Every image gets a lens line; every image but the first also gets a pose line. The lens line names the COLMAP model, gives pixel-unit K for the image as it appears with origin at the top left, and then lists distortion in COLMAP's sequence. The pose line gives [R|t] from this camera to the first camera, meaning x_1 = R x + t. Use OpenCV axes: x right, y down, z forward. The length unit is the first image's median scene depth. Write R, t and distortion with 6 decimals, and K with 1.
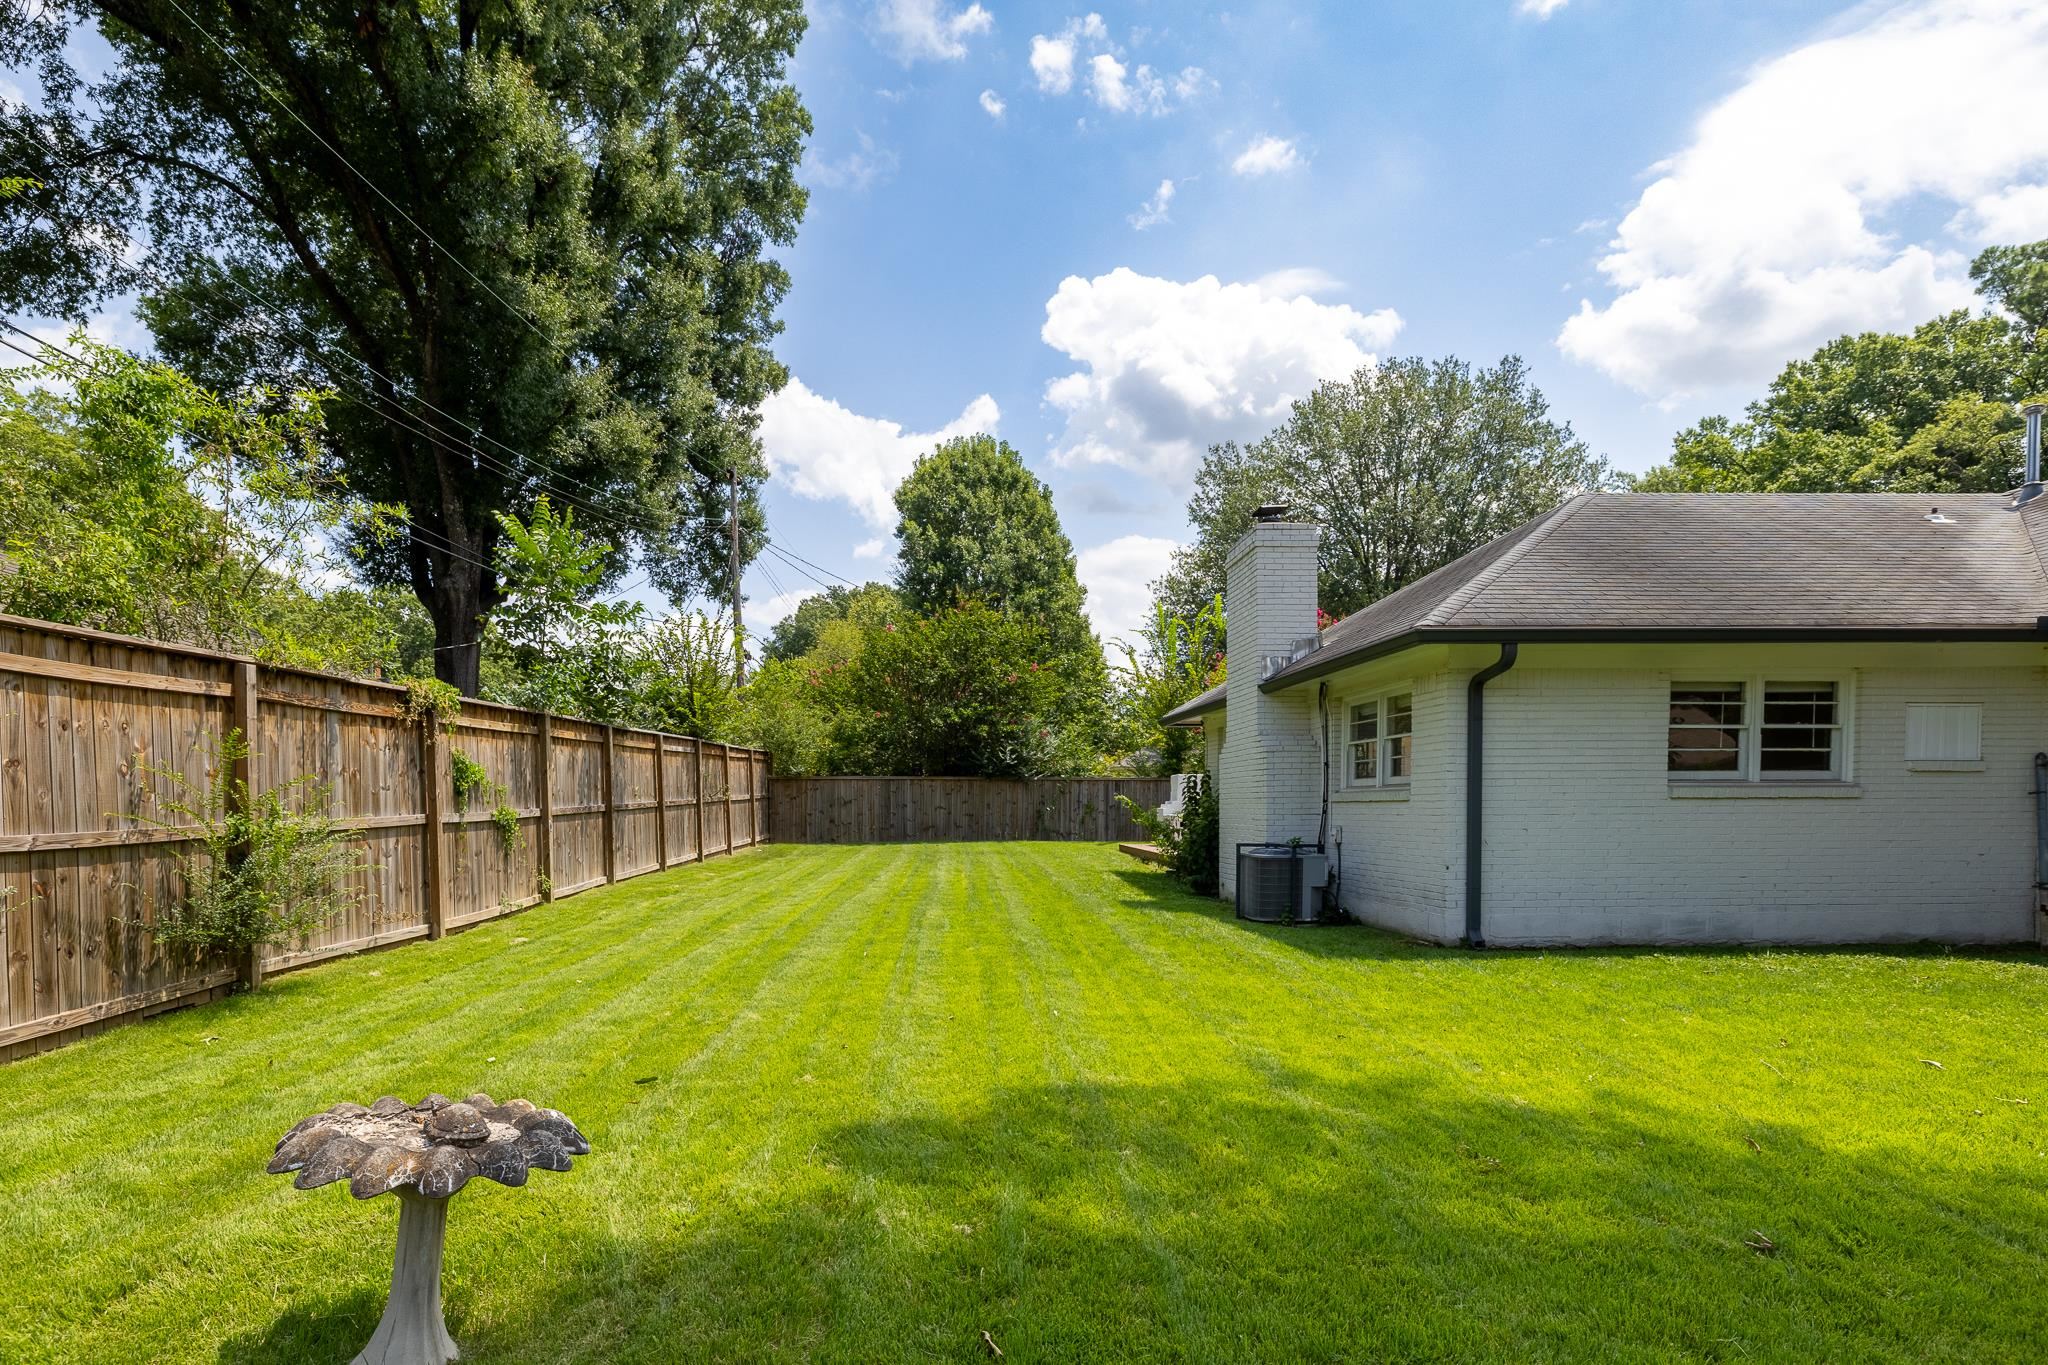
lens RADIAL K [[976.0, 0, 1026.6], [0, 976.0, 827.1], [0, 0, 1]] dist [-0.000343, 0.000133]
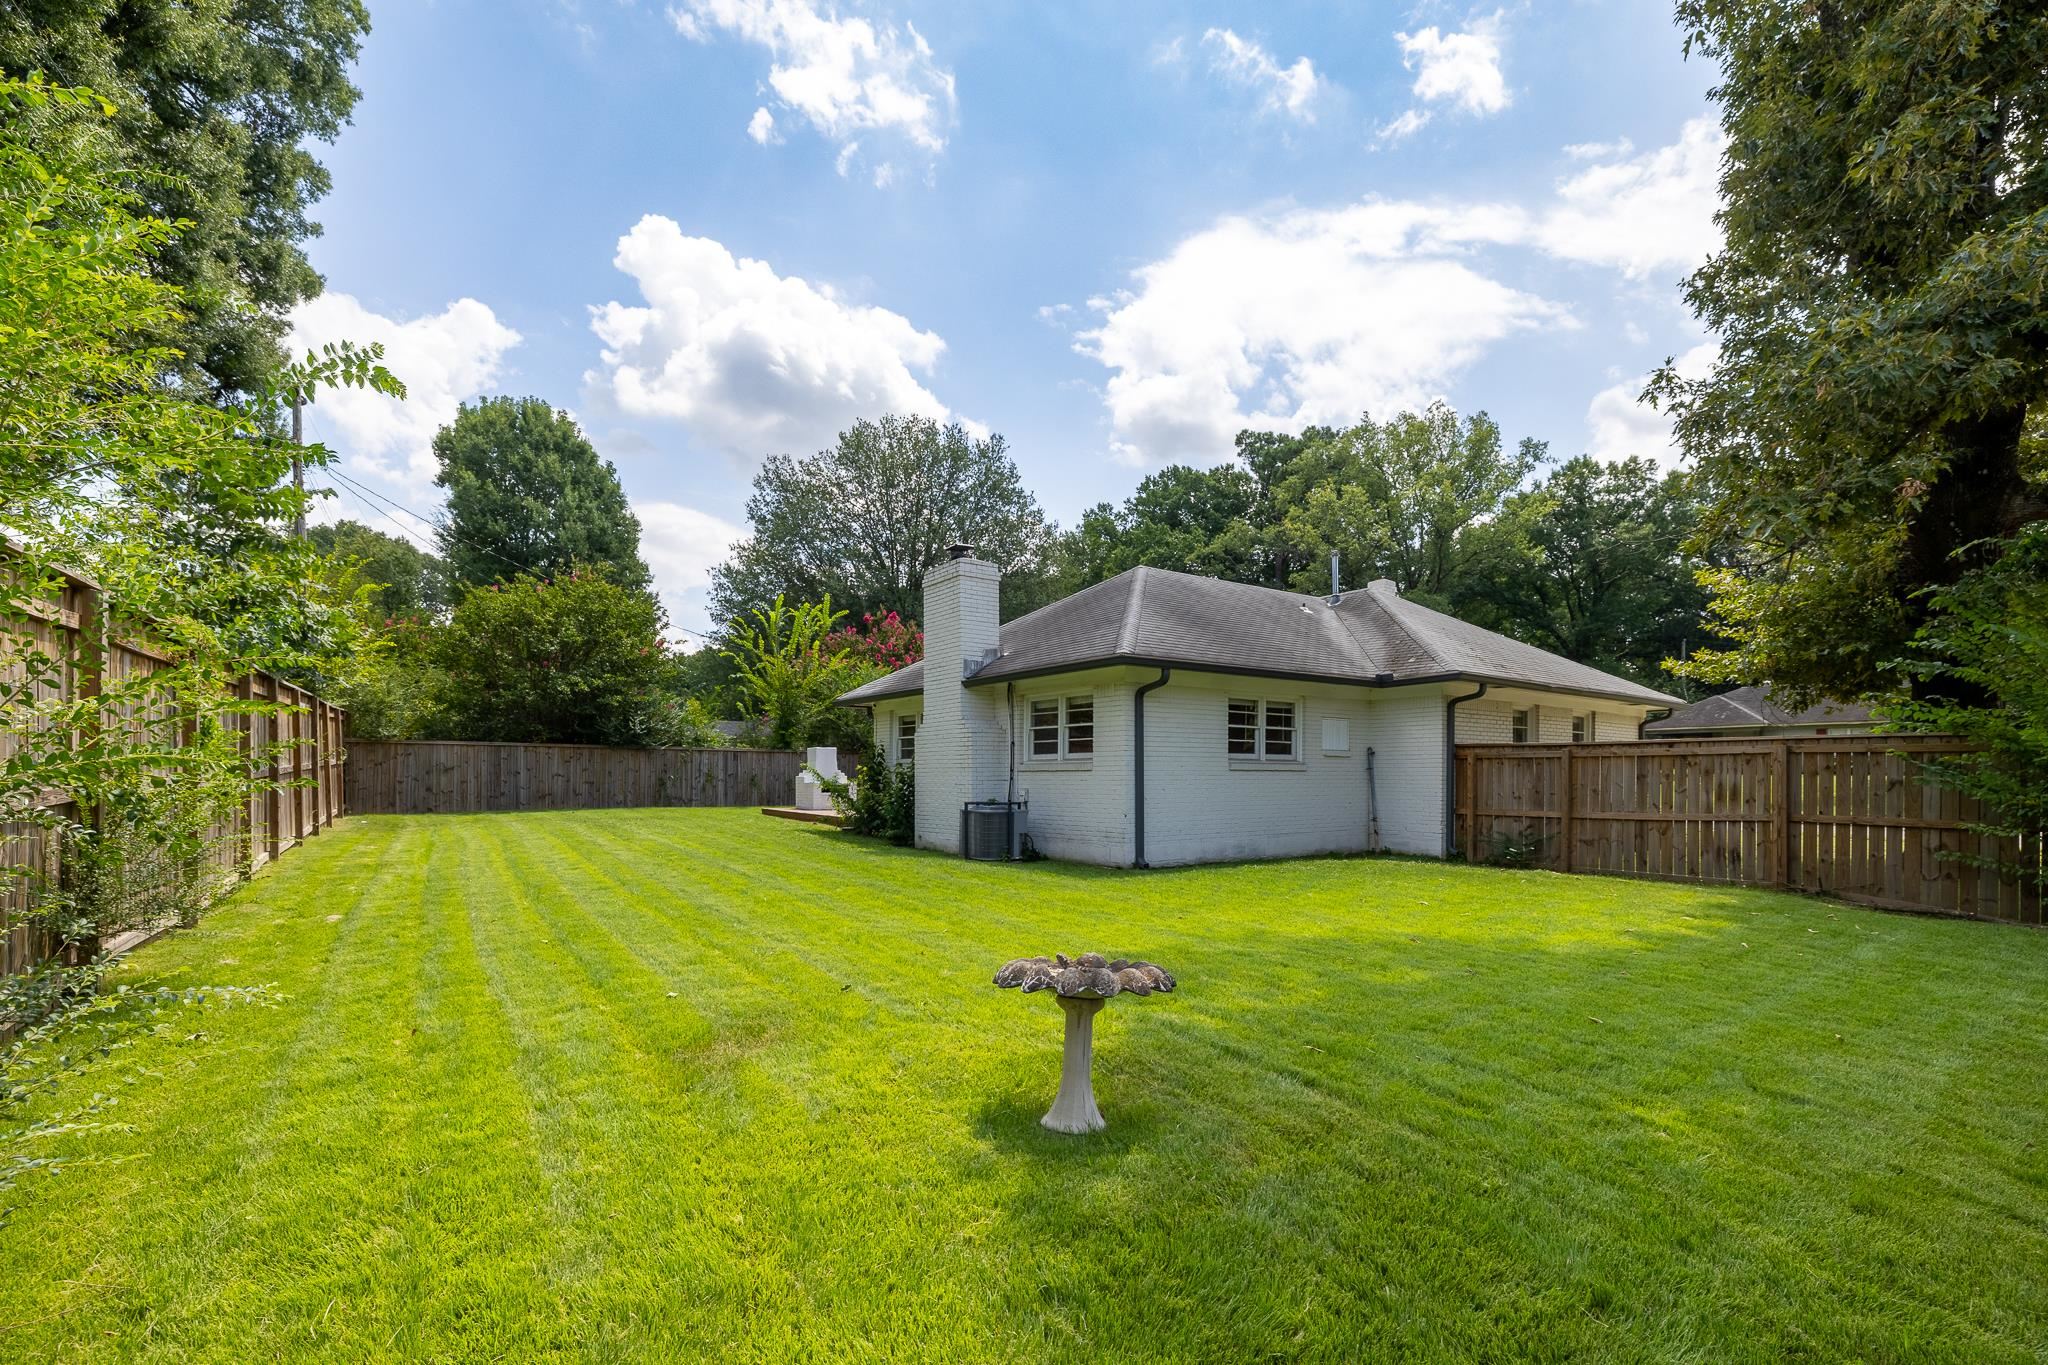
lens RADIAL K [[895.8, 0, 1025.0], [0, 895.8, 772.6], [0, 0, 1]] dist [0.000287, 0.004887]
pose [[0.834067, 0.006422, 0.551625, -0.169147], [0.008266, 0.999675, -0.024136, 0.002863], [-0.551601, 0.024690, 0.833743, -0.018657]]
